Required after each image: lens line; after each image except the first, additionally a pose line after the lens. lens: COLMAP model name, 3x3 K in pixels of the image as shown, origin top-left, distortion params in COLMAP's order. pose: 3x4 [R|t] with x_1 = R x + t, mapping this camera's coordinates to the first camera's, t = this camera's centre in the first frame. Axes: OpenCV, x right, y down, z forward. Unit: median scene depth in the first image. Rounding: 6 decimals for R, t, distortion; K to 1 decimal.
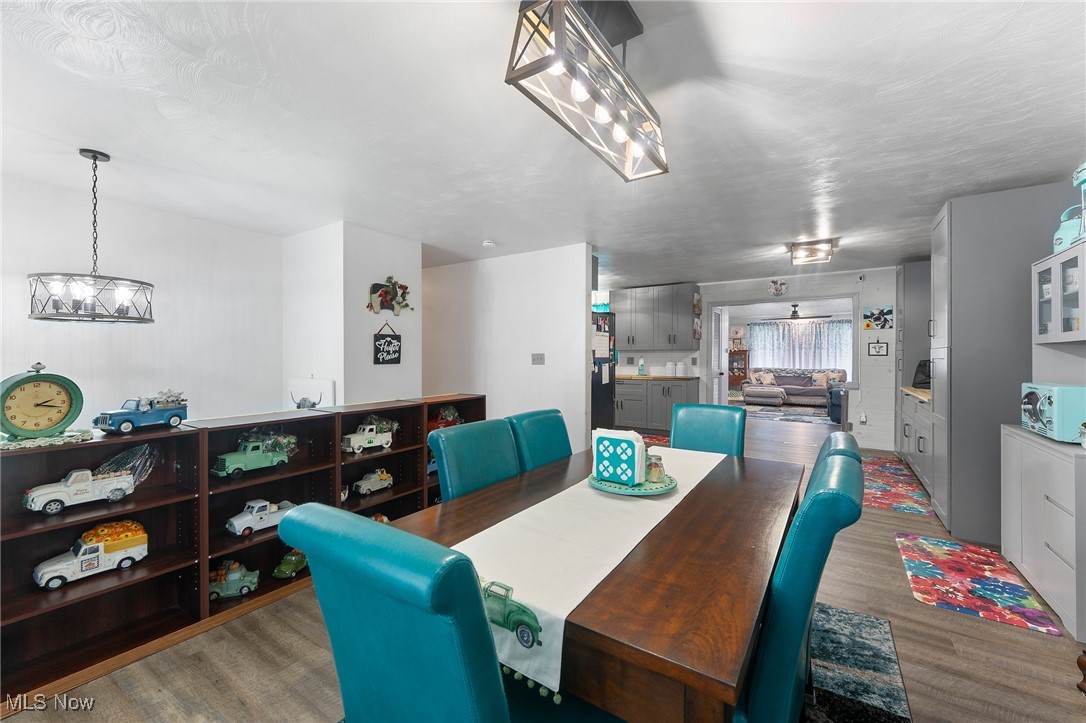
lens RADIAL K [[440.2, 0, 535.7], [0, 440.2, 359.0], [0, 0, 1]] dist [0.000626, 0.000025]
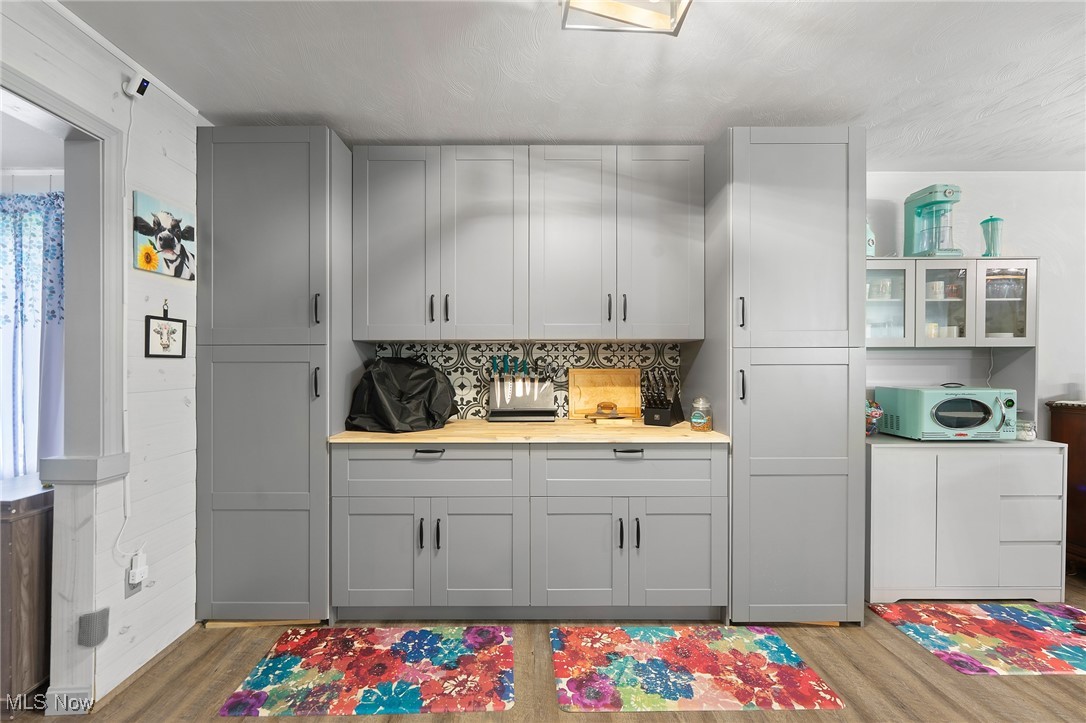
lens RADIAL K [[431.1, 0, 543.0], [0, 431.1, 361.5], [0, 0, 1]] dist [0.000154, -0.000443]
pose [[-0.567742, -0.004406, 0.823195, 0.224284], [0.000114, 0.999985, 0.005431, -0.004309], [-0.823207, 0.003177, -0.567733, 0.592702]]
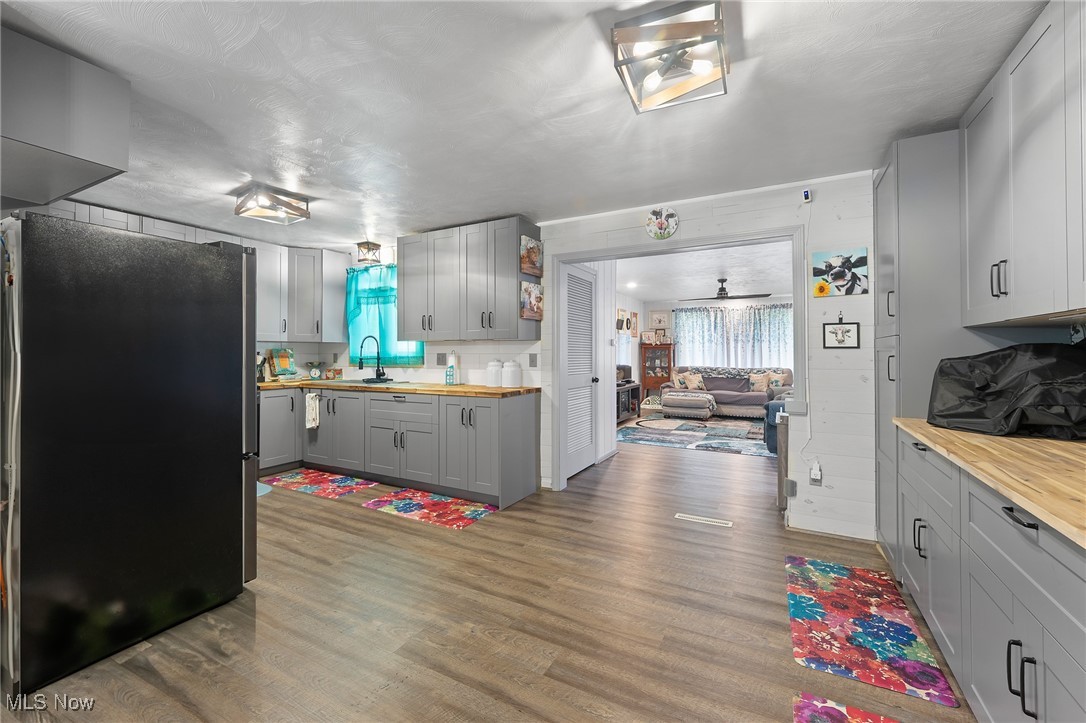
lens RADIAL K [[448.3, 0, 541.4], [0, 448.3, 346.1], [0, 0, 1]] dist [0.001147, 0.000100]
pose [[0.995423, -0.001379, 0.095552, 0.241151], [0.003355, 0.999784, -0.020529, -0.000782], [-0.095503, 0.020756, 0.995213, 0.325388]]
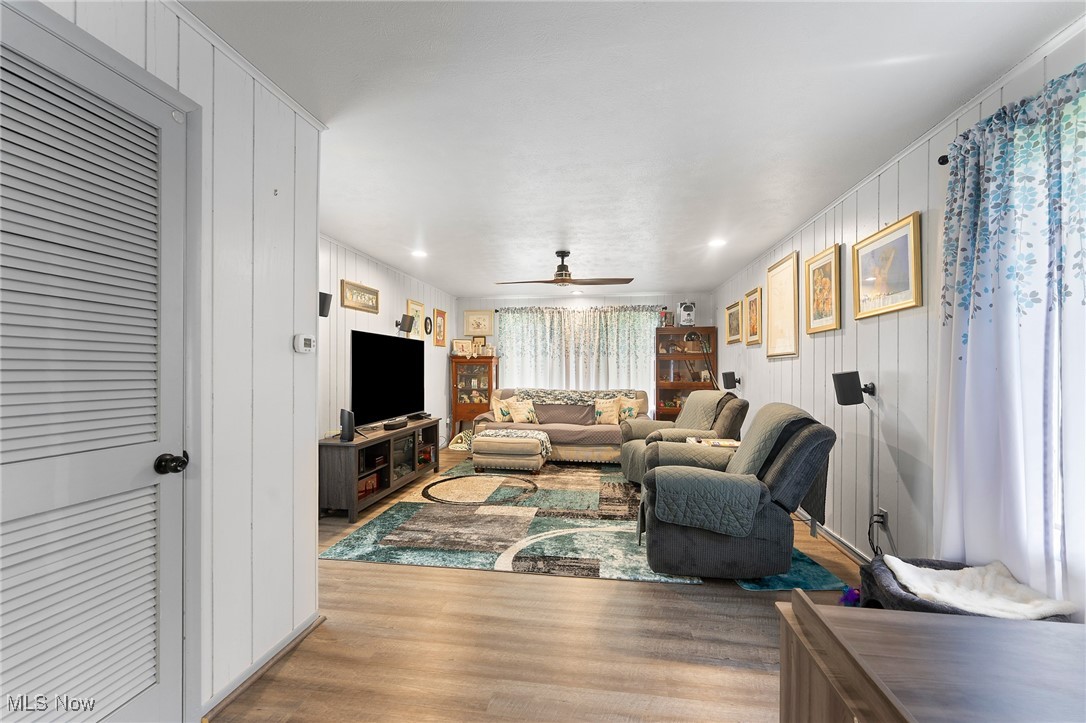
lens RADIAL K [[443.4, 0, 535.4], [0, 443.4, 370.3], [0, 0, 1]] dist [0.000101, 0.000186]
pose [[0.907929, -0.001447, 0.419121, 0.400145], [0.001863, 0.999998, -0.000584, -0.003283], [-0.419119, 0.001311, 0.907930, 0.644206]]
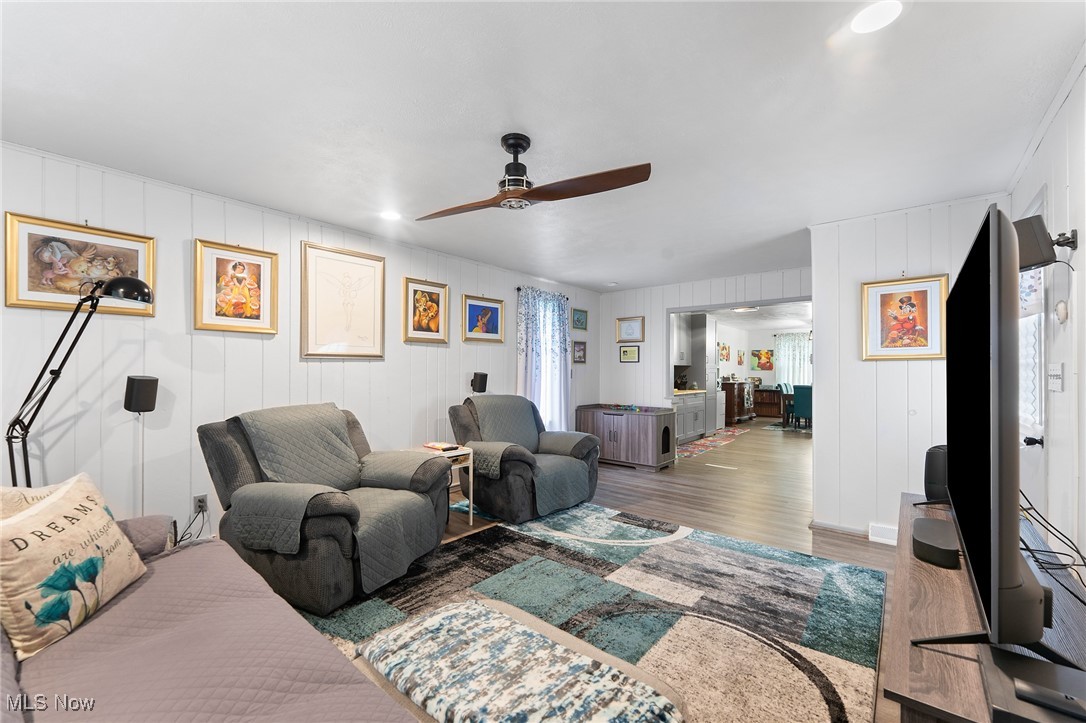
lens RADIAL K [[439.1, 0, 546.7], [0, 439.1, 369.2], [0, 0, 1]] dist [-0.000983, -0.000104]
pose [[-0.995749, -0.005589, 0.091935, 0.588383], [-0.005490, 0.999984, 0.001330, -0.007268], [-0.091941, 0.000820, -0.995764, 1.301485]]
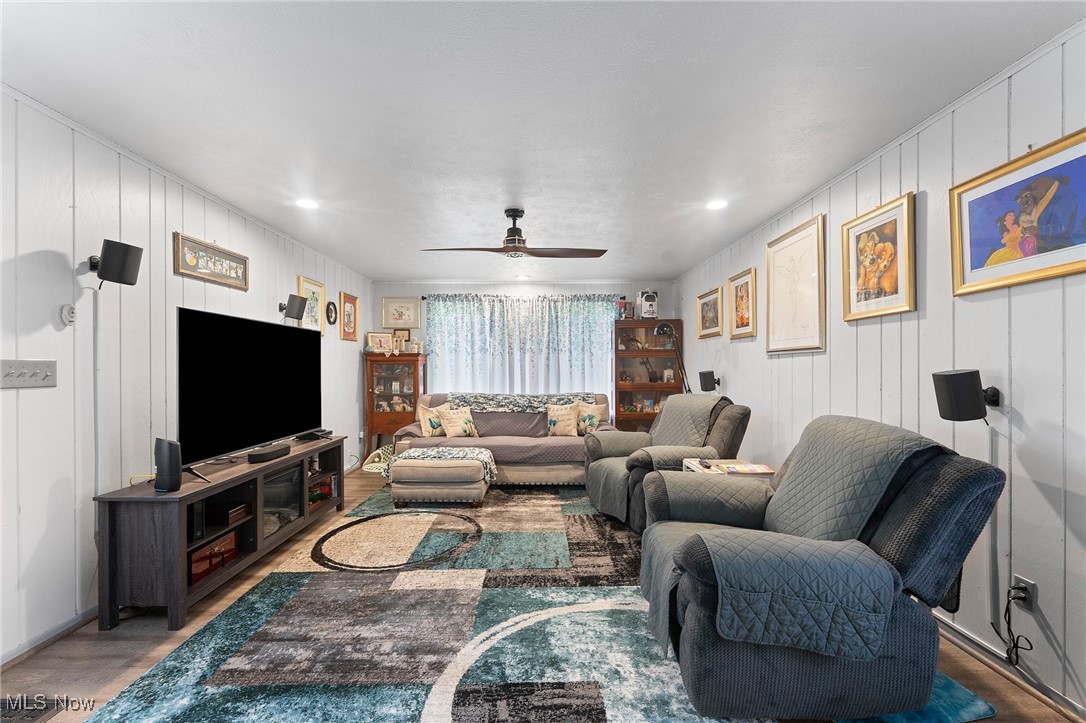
lens RADIAL K [[439.1, 0, 536.9], [0, 439.1, 370.5], [0, 0, 1]] dist [-0.000190, -0.000154]
pose [[0.828194, -0.007354, 0.560393, 0.445008], [0.007753, 0.999969, 0.001665, -0.004062], [-0.560388, 0.002966, 0.828225, 0.765755]]
